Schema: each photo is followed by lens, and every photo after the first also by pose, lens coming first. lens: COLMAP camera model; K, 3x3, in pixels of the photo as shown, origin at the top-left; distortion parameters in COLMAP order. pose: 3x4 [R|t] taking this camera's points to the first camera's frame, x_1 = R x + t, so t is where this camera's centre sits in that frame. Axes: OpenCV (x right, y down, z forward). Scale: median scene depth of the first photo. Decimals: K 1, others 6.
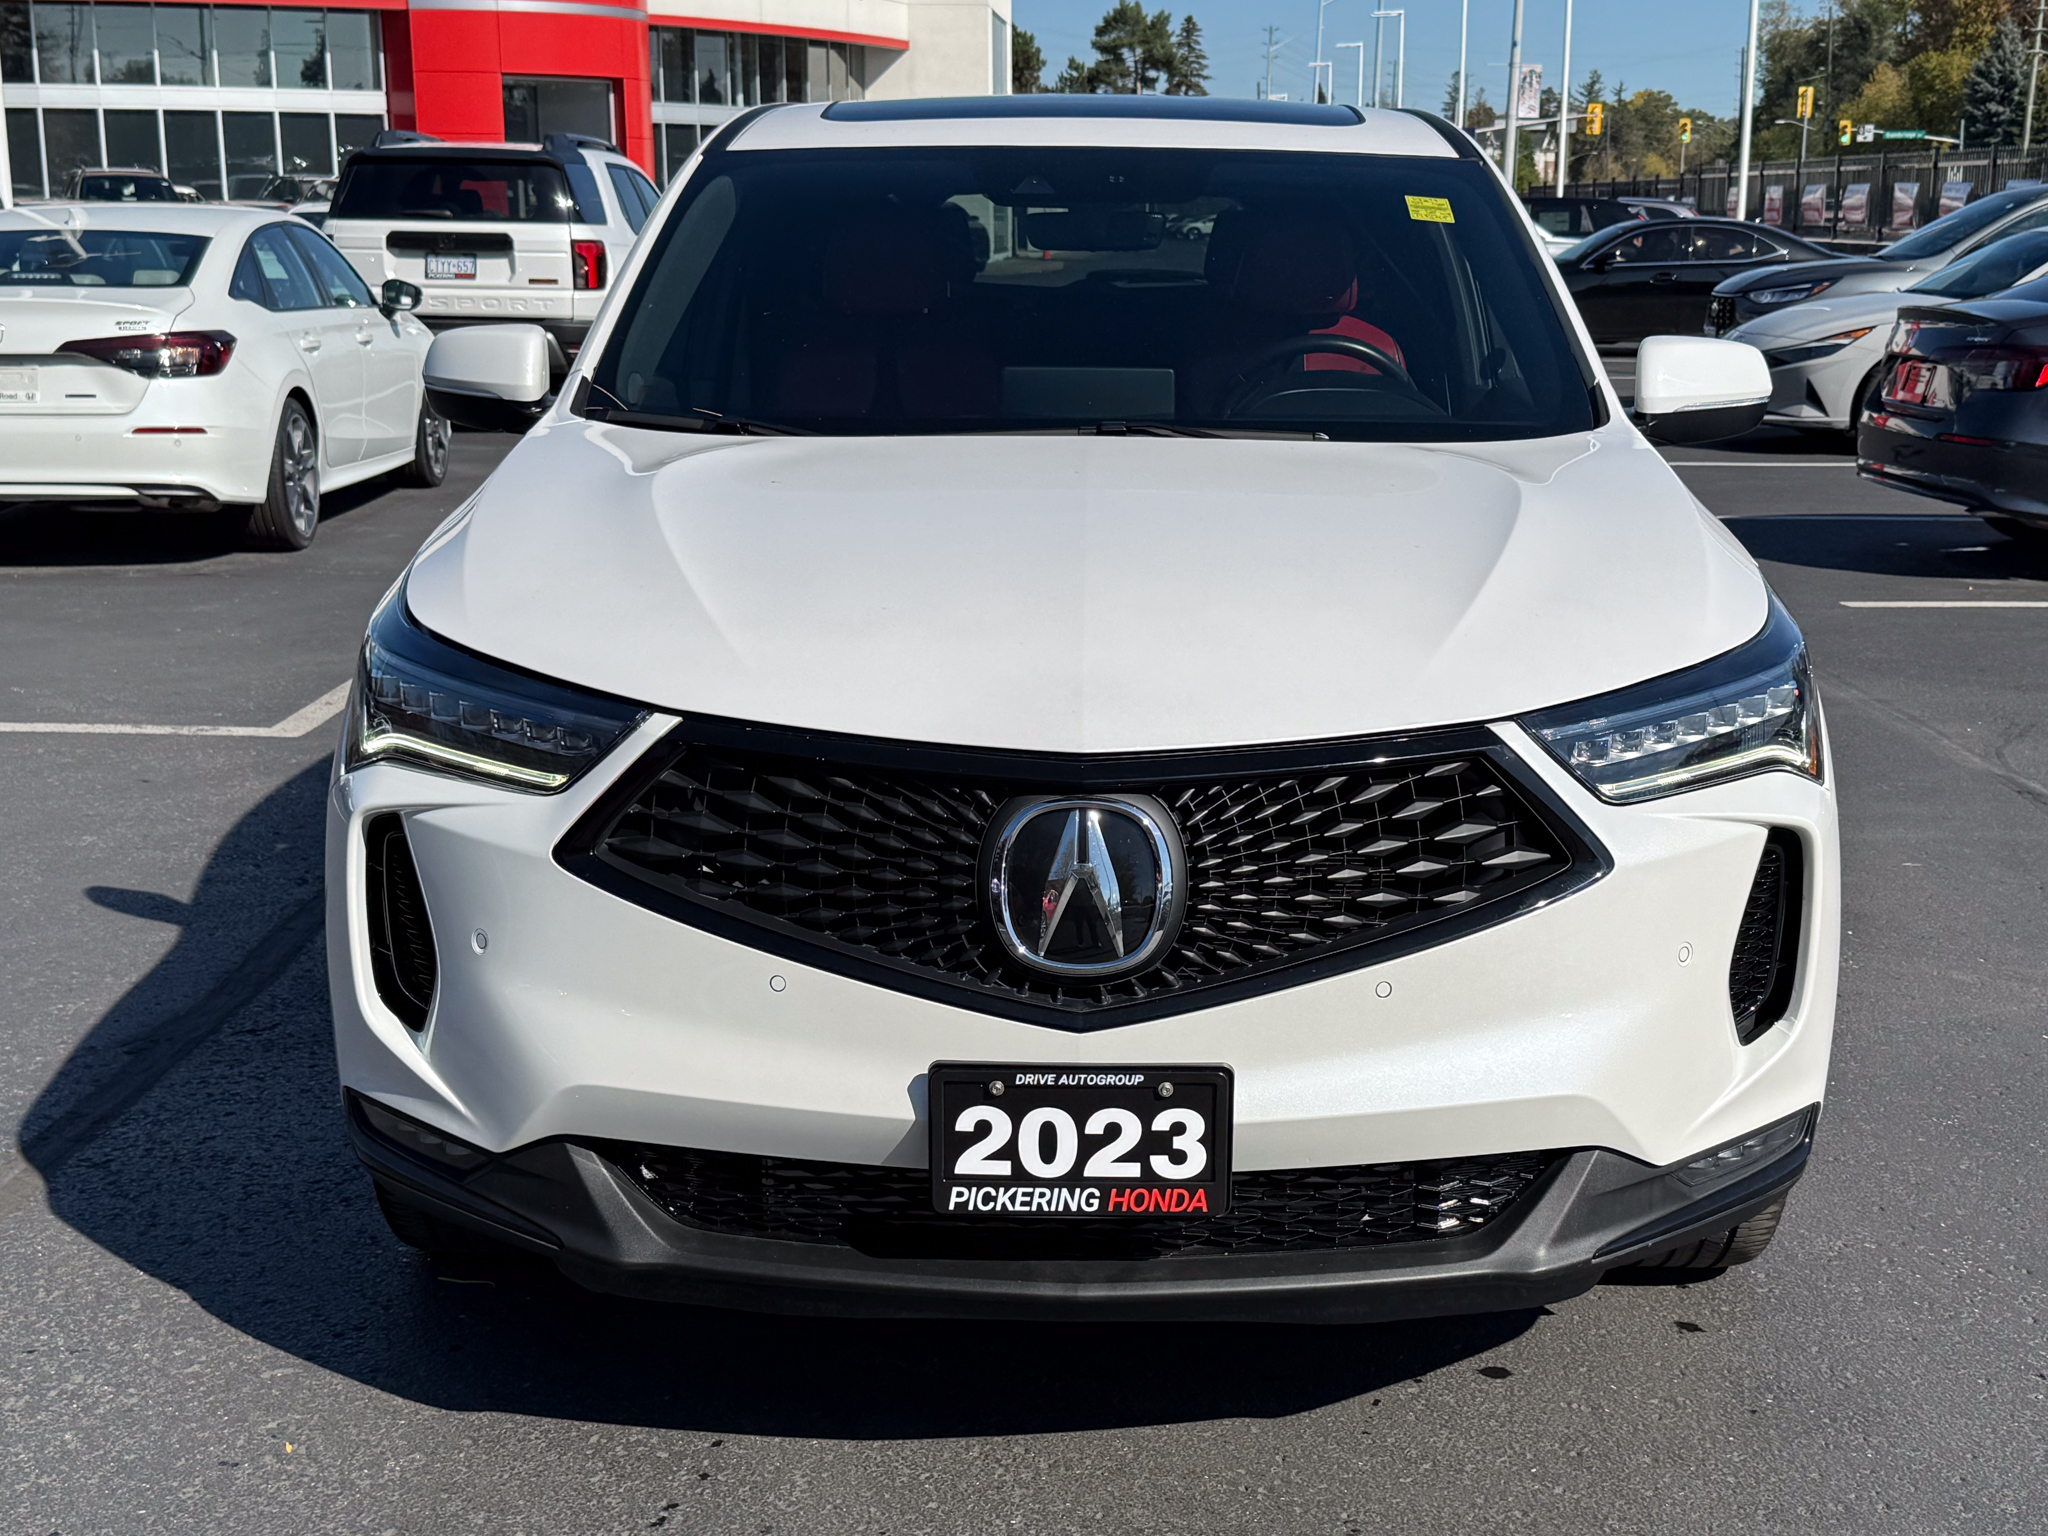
lens RADIAL K [[2632.2, 0, 1038.6], [0, 2632.2, 779.2], [0, 0, 1]] dist [0.077071, 0.000000]
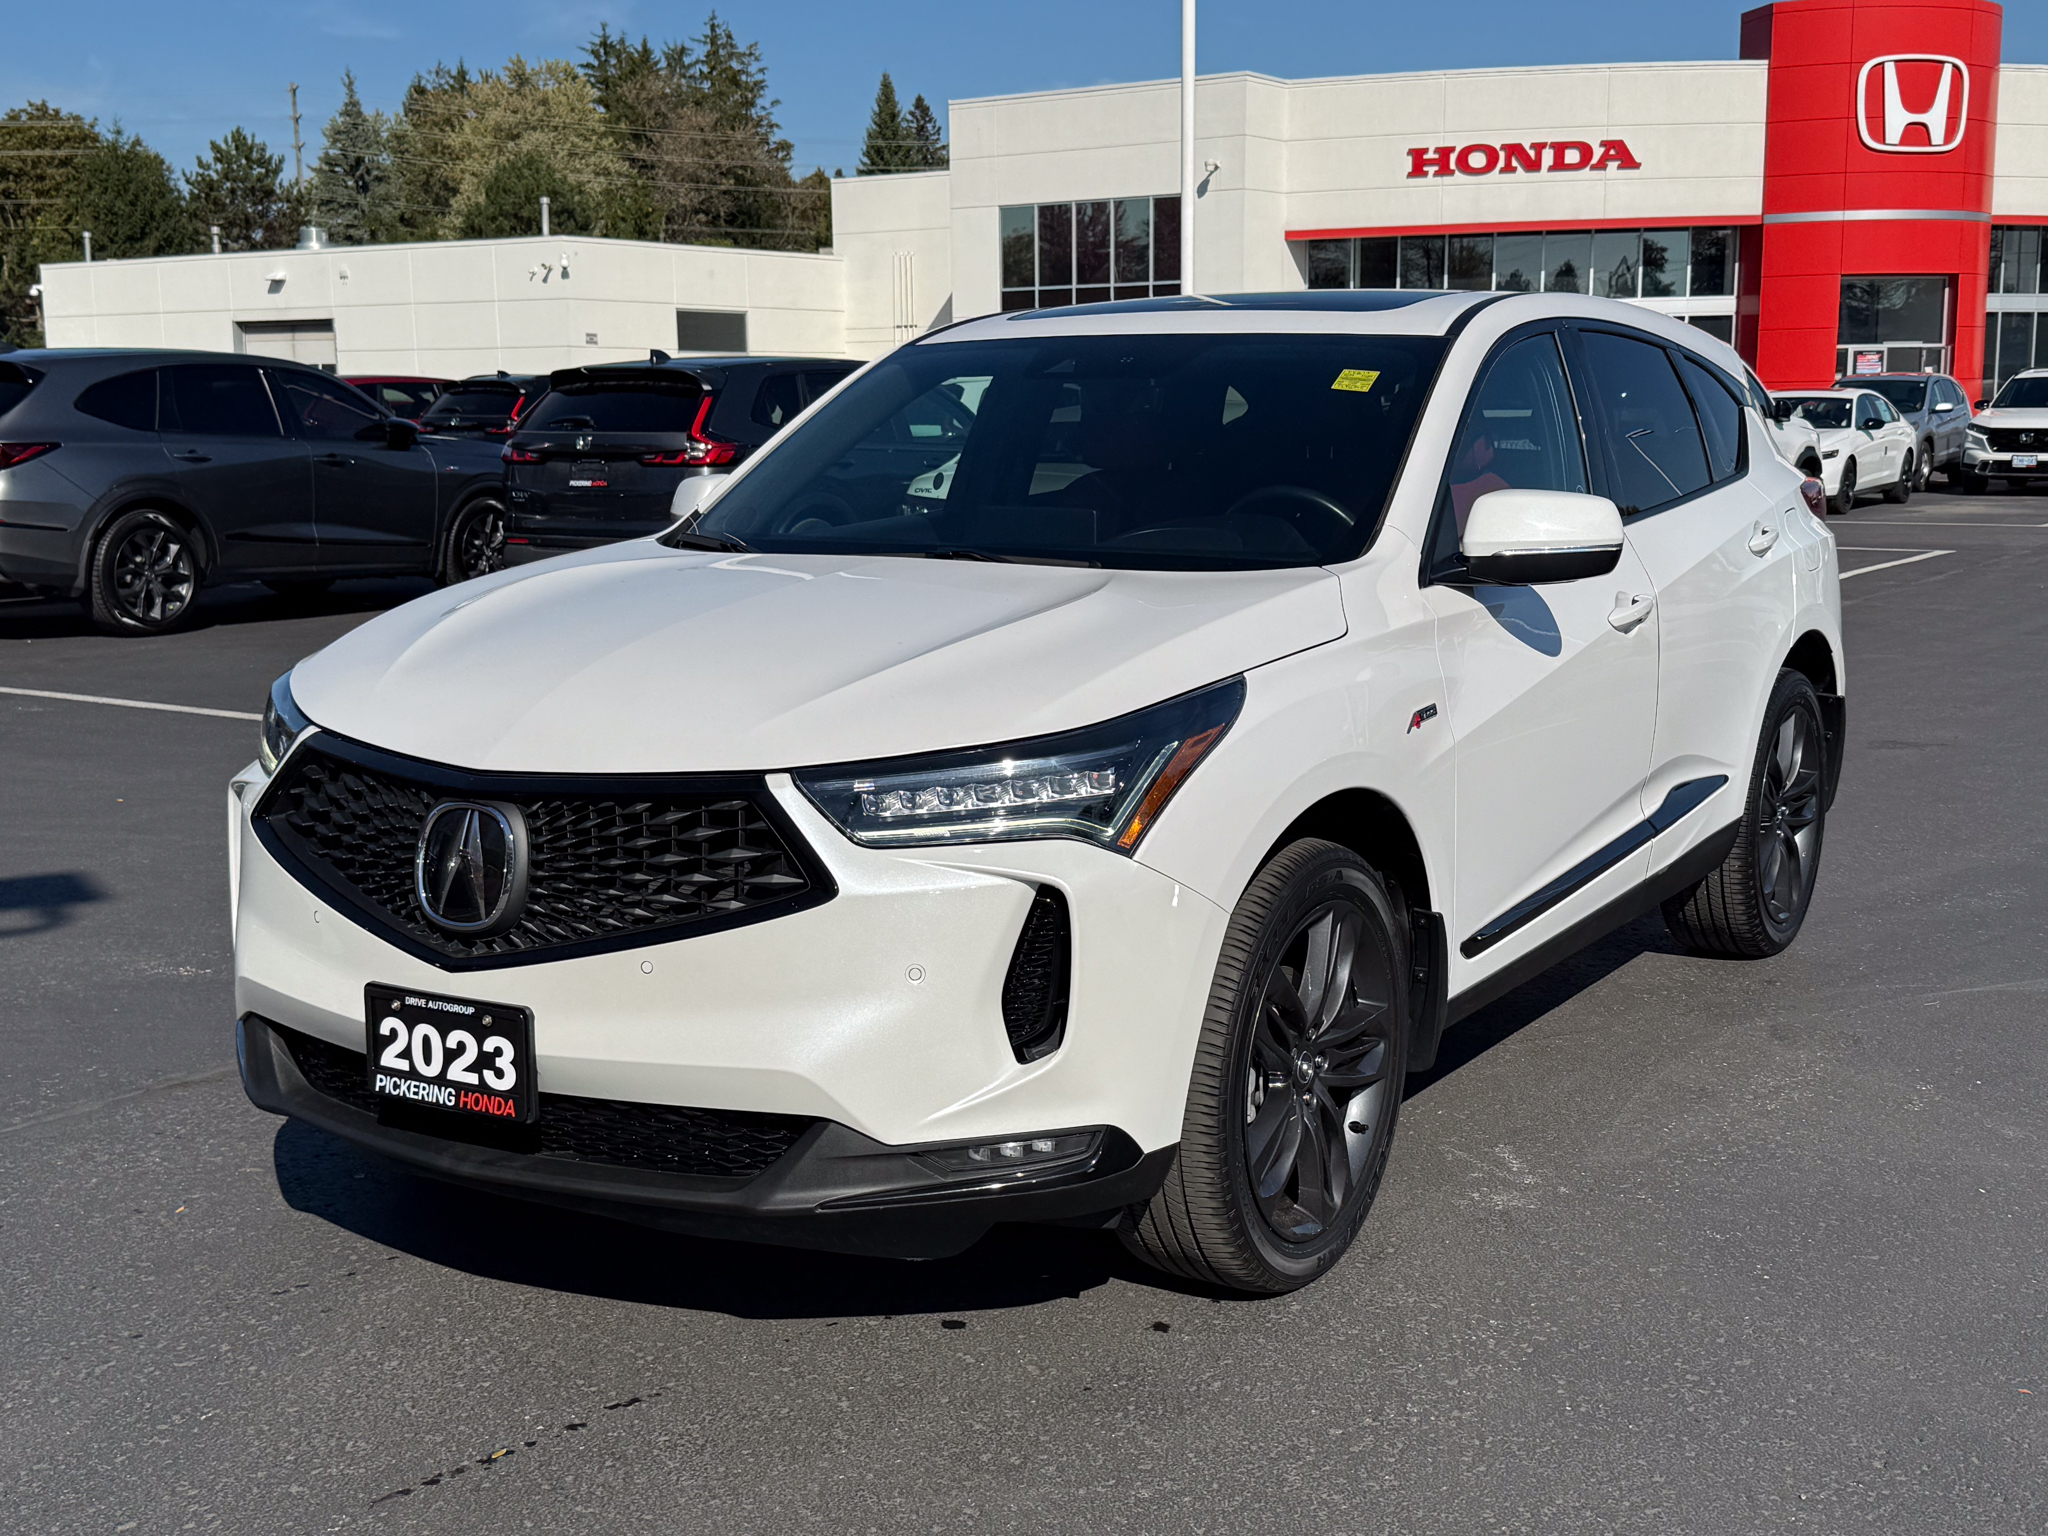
lens RADIAL K [[2308.9, 0, 1063.6], [0, 2308.9, 789.3], [0, 0, 1]] dist [0.058943, 0.000000]
pose [[0.858713, 0.068963, -0.507795, 0.888832], [-0.091999, 0.995551, -0.020371, -0.003175], [0.504131, 0.064210, 0.861237, 0.117754]]
